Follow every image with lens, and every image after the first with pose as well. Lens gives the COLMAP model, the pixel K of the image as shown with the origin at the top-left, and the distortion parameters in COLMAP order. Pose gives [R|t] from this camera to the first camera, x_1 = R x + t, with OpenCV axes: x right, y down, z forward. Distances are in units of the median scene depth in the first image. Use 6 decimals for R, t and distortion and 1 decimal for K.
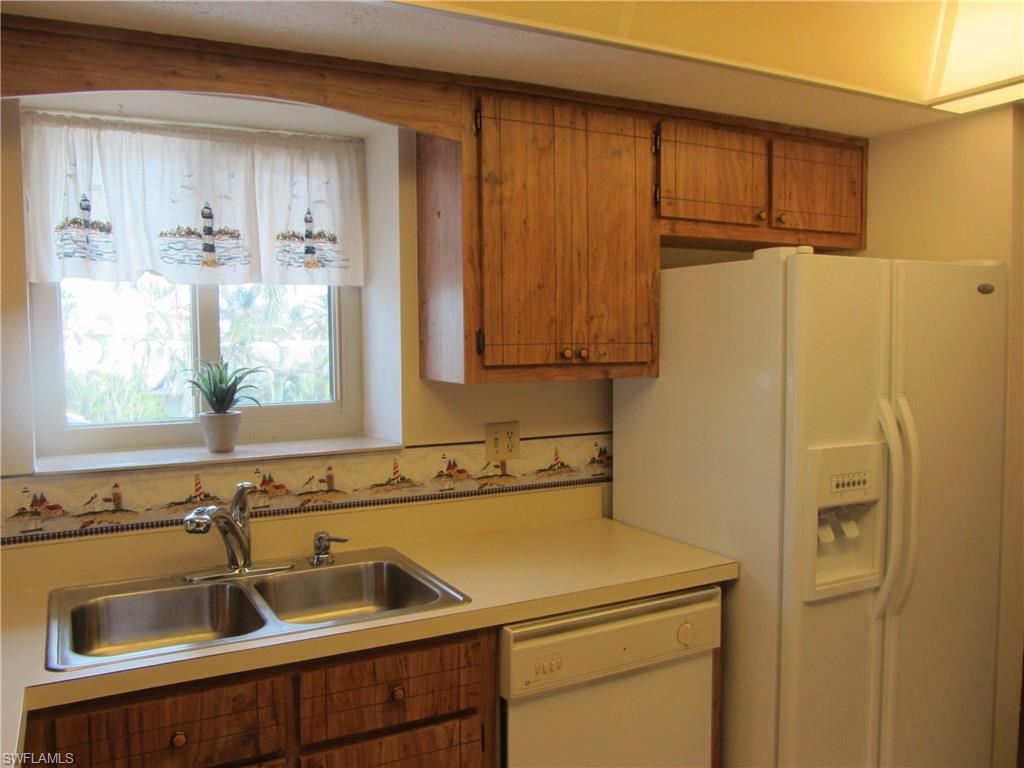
lens RADIAL K [[846.9, 0, 511.9], [0, 846.9, 385.6], [0, 0, 1]] dist [-0.001489, -0.000855]
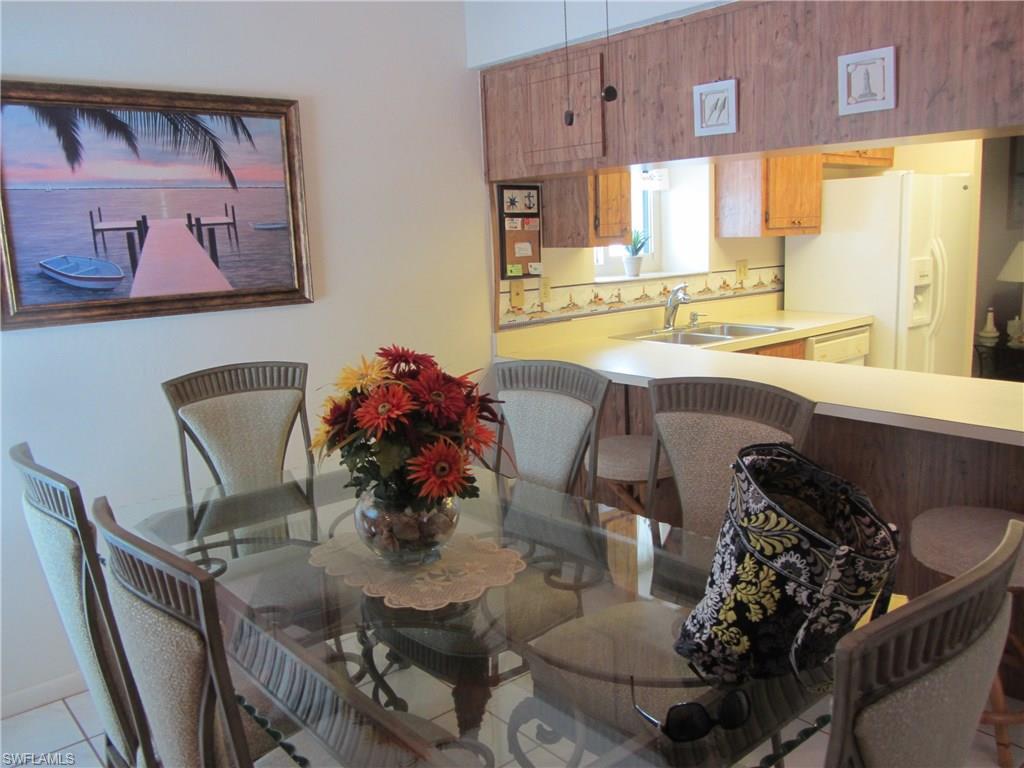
lens RADIAL K [[846.9, 0, 513.0], [0, 846.9, 381.9], [0, 0, 1]] dist [-0.001489, -0.000855]
pose [[0.974588, -0.063875, 0.214707, -1.010175], [0.039224, 0.992336, 0.117174, 0.075598], [-0.220546, -0.105775, 0.969624, -0.845680]]
